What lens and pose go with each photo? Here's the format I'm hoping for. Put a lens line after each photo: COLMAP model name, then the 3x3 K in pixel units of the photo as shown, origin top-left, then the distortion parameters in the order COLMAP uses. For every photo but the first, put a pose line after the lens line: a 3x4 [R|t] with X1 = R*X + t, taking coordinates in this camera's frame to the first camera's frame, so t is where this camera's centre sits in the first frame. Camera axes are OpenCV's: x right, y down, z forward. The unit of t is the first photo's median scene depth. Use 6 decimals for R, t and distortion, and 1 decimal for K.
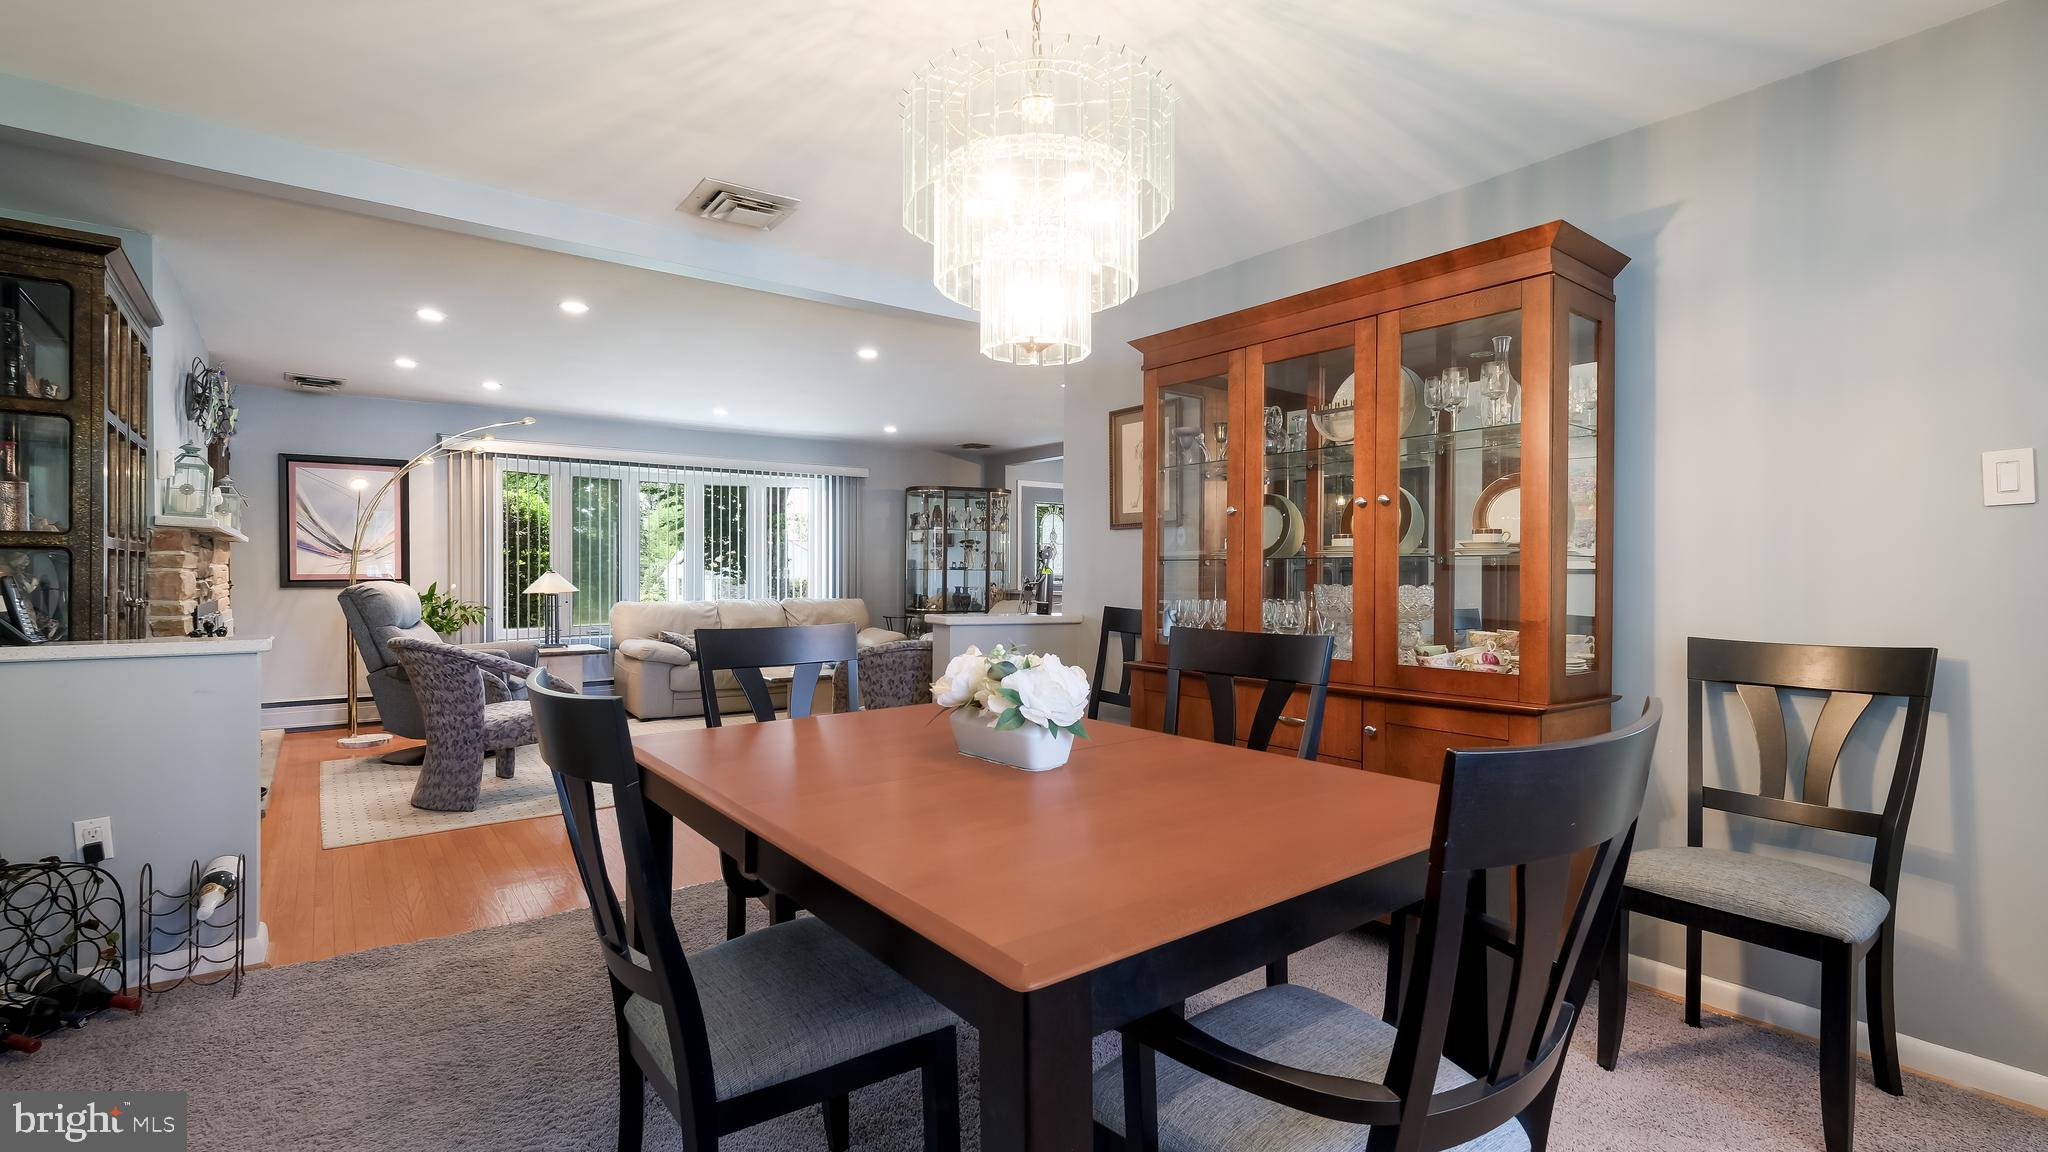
lens RADIAL K [[900.7, 0, 1024.0], [0, 900.7, 576.0], [0, 0, 1]] dist [-0.000368, -0.000204]
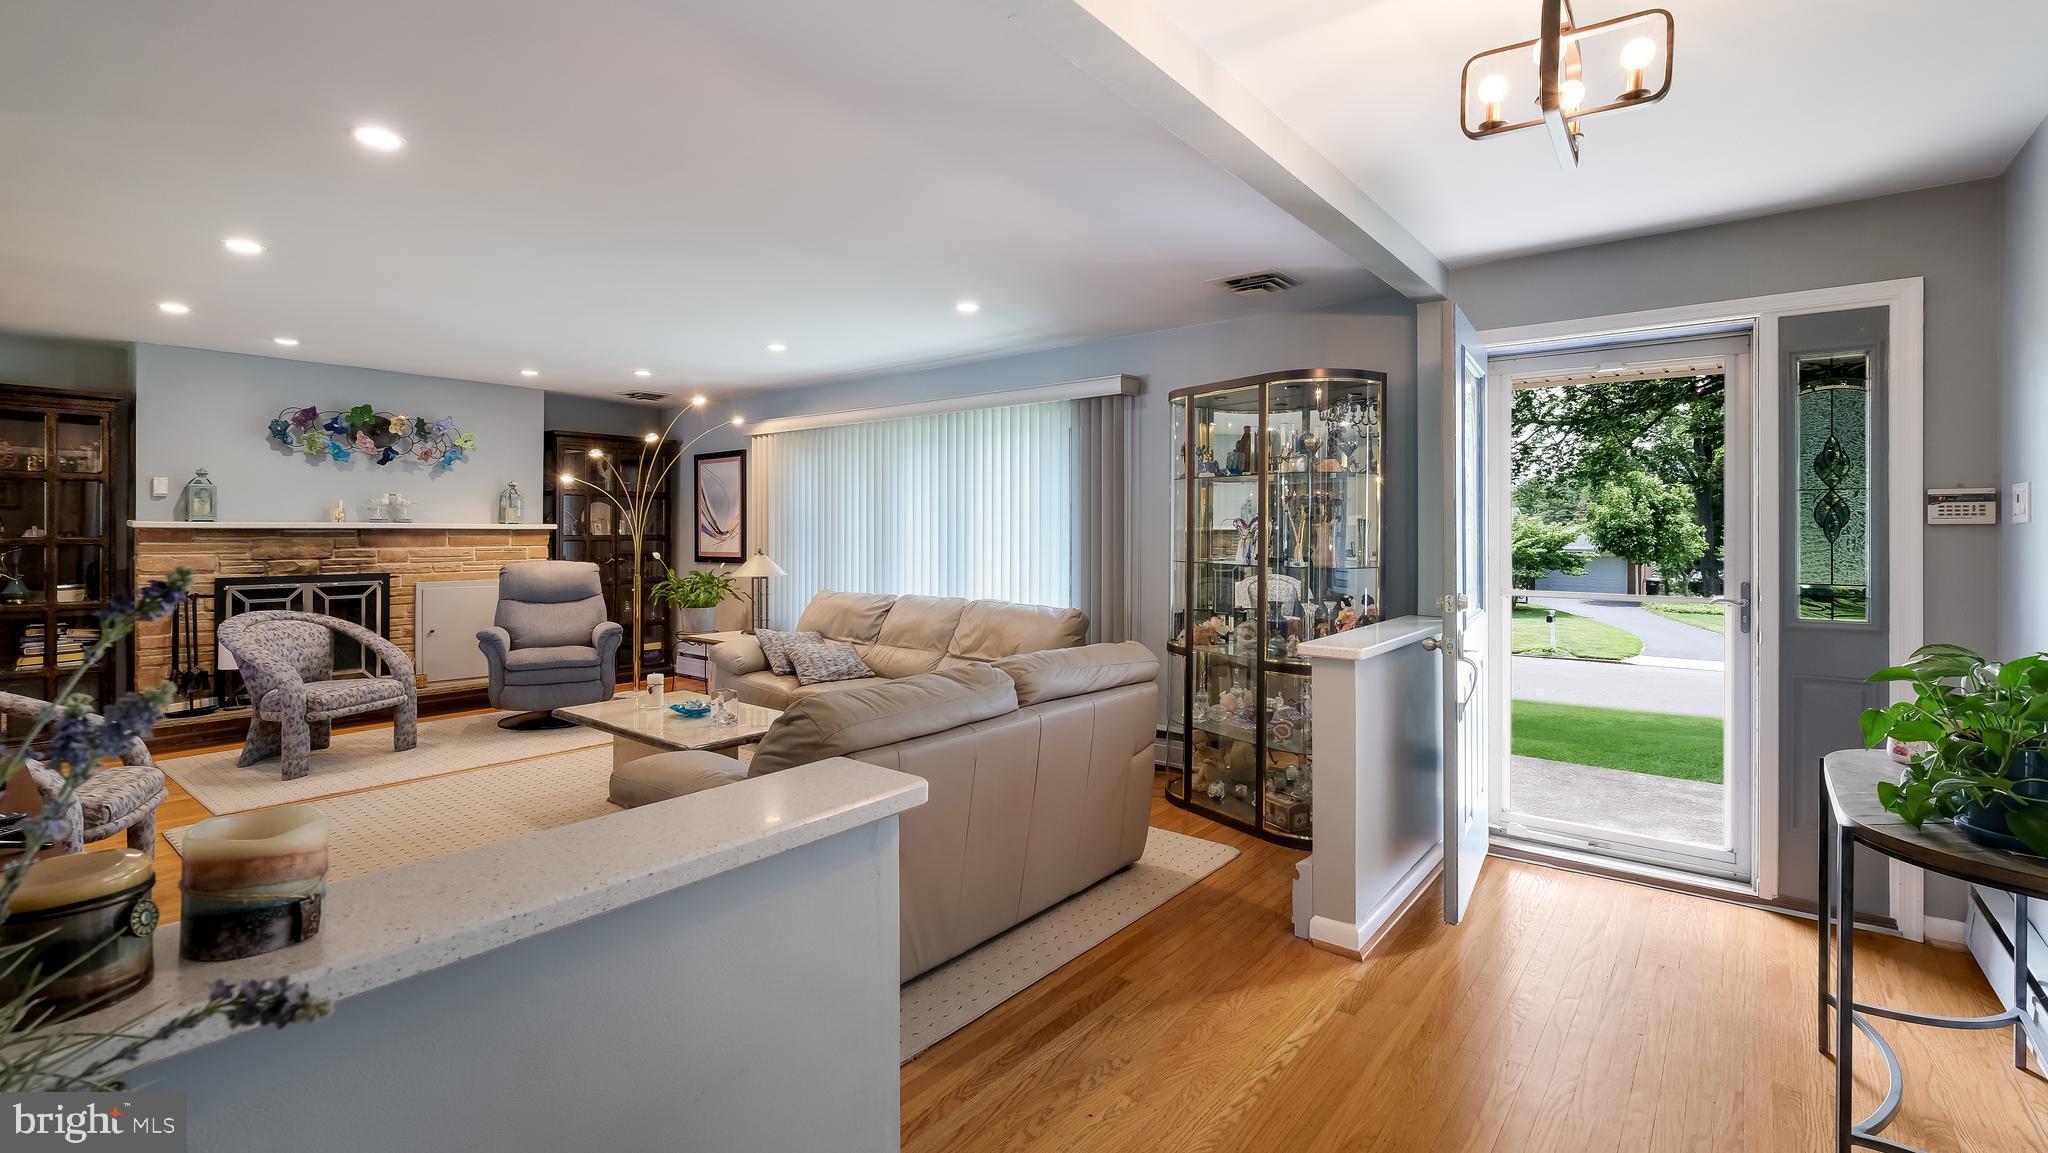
lens RADIAL K [[899.6, 0, 1015.8], [0, 899.6, 536.3], [0, 0, 1]] dist [-0.000296, -0.000280]
pose [[0.227015, 0.006991, -0.973866, 0.473826], [-0.005768, 0.999966, 0.005834, -0.031099], [0.973874, 0.004293, 0.227048, 1.102779]]
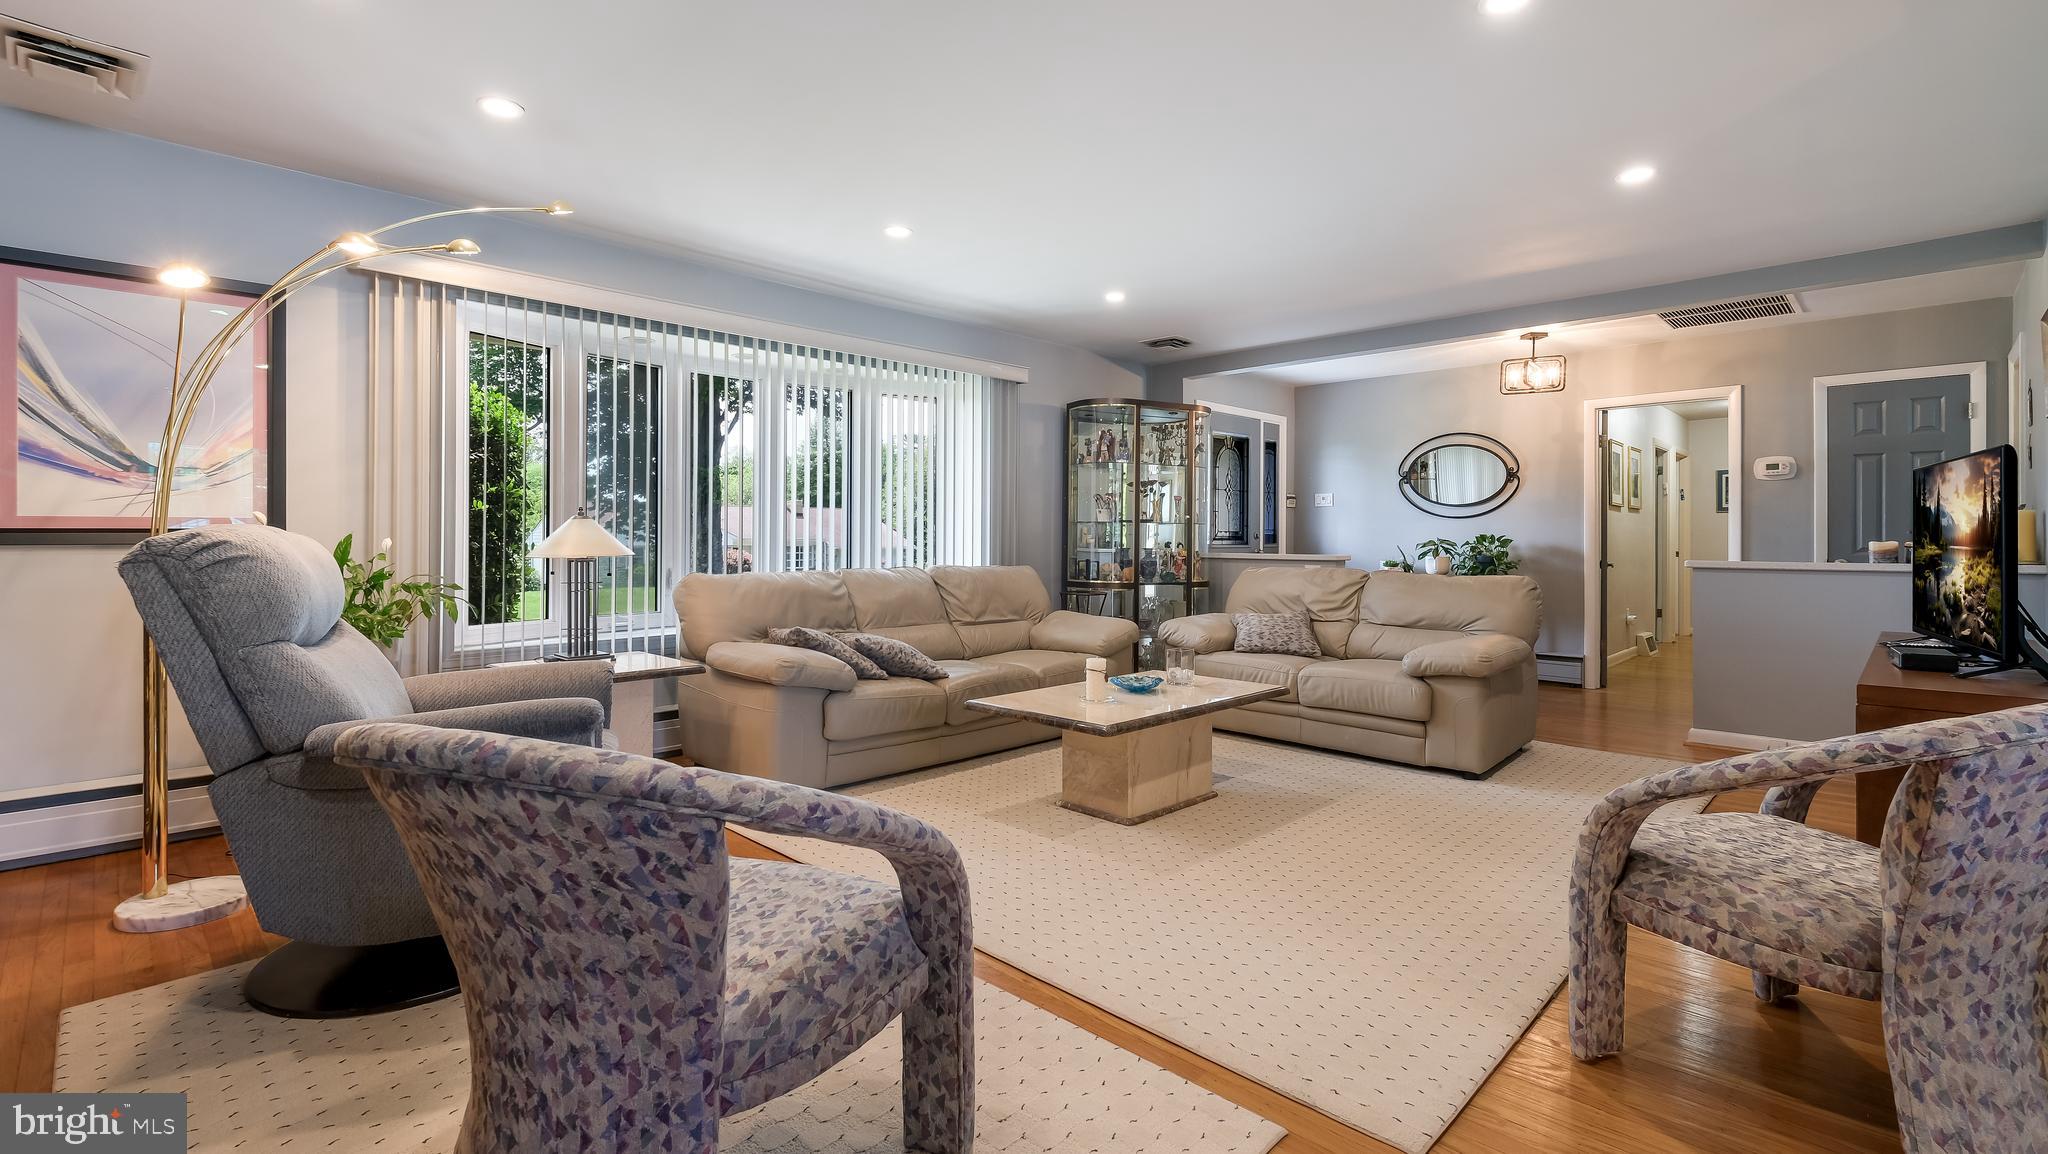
lens RADIAL K [[902.8, 0, 1020.0], [0, 902.8, 533.2], [0, 0, 1]] dist [0.001158, 0.001254]
pose [[0.991423, 0.000143, 0.130691, -0.361500], [0.001253, 0.999943, -0.010601, 0.011626], [-0.130685, 0.010674, 0.991367, 0.474211]]
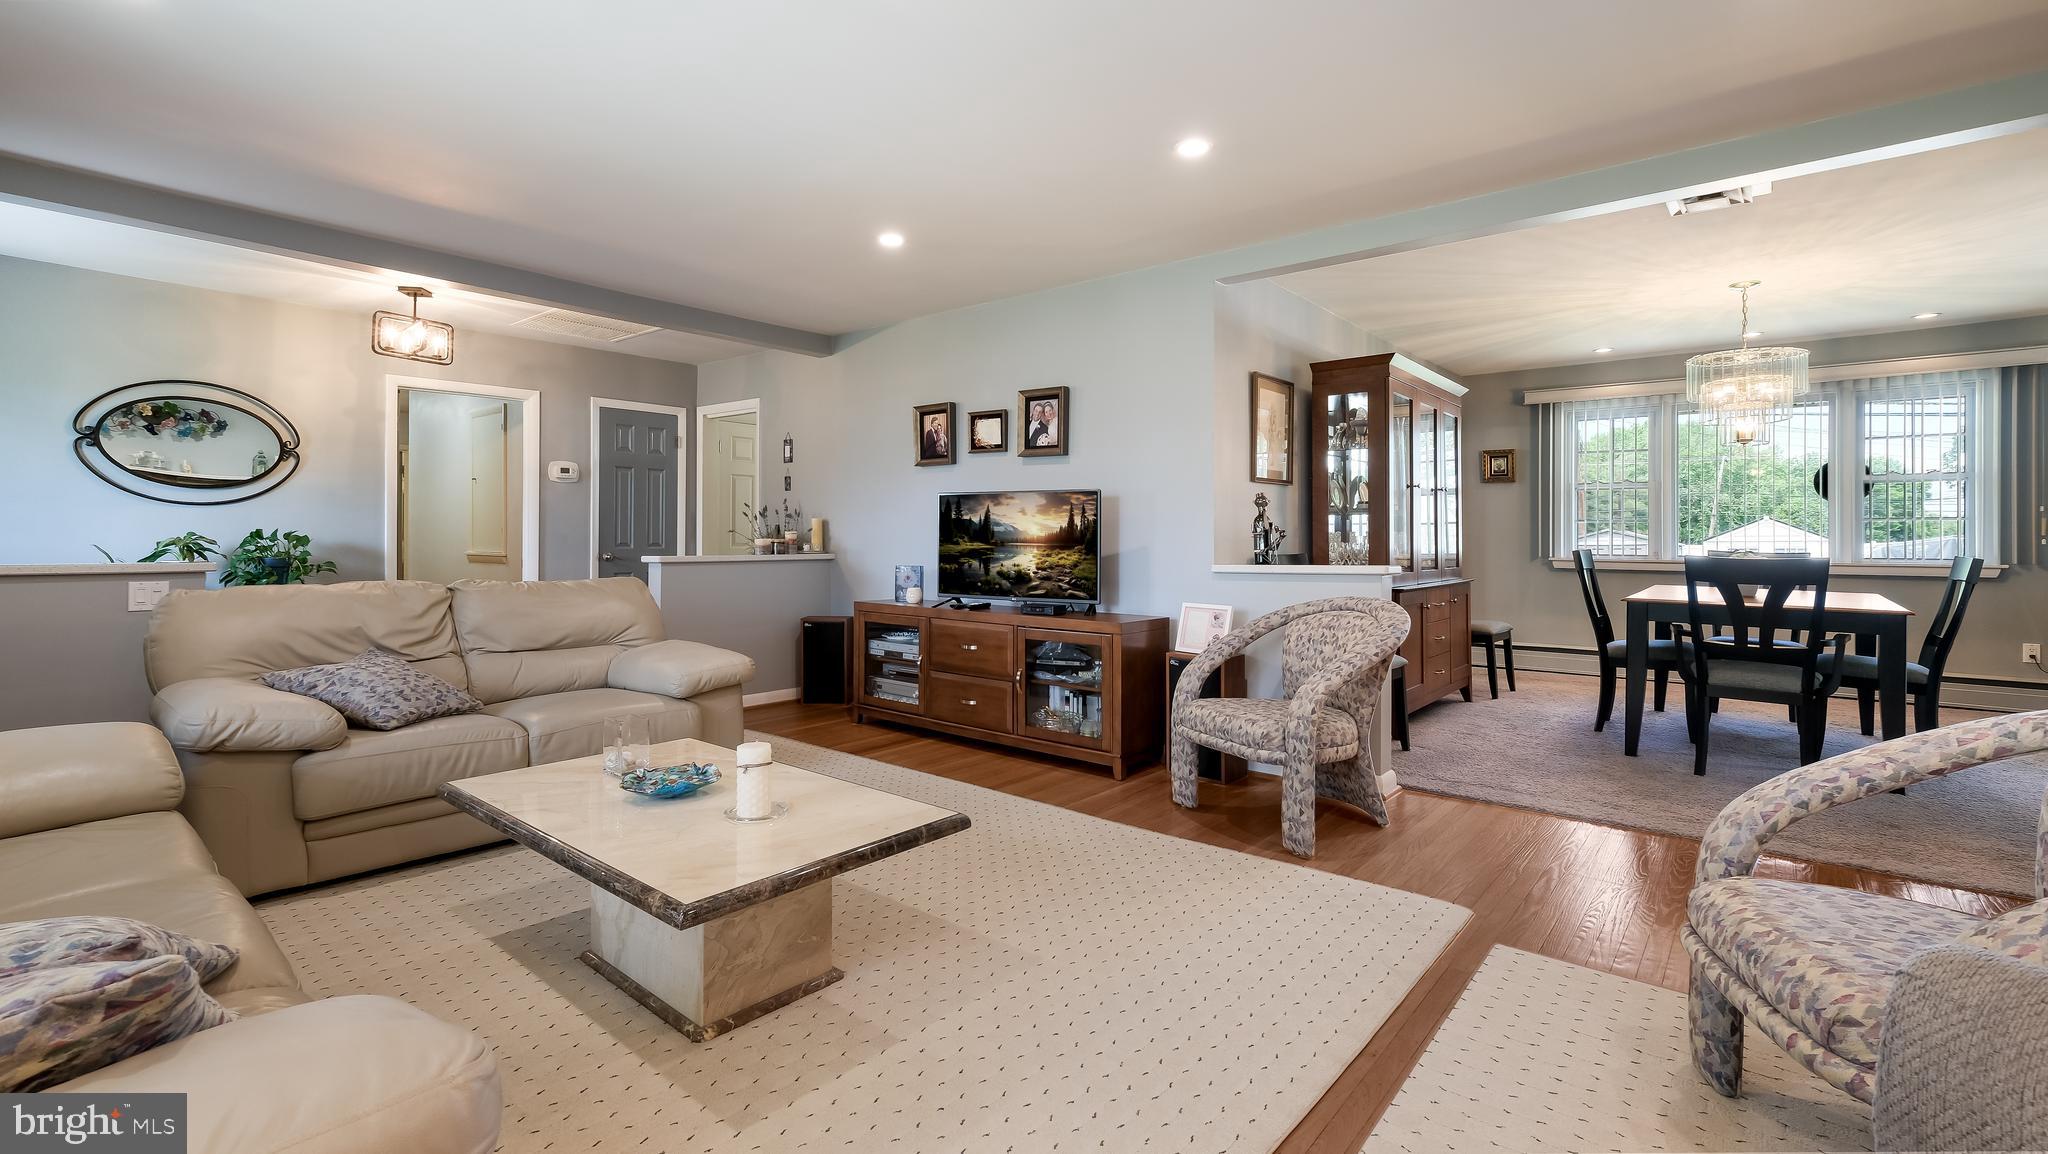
lens RADIAL K [[899.6, 0, 1015.8], [0, 899.6, 536.8], [0, 0, 1]] dist [-0.000296, -0.000280]
pose [[-0.203299, -0.003854, 0.979109, -0.571408], [-0.000130, 0.999992, 0.003910, 0.006316], [-0.979117, 0.000668, -0.203298, 0.970165]]
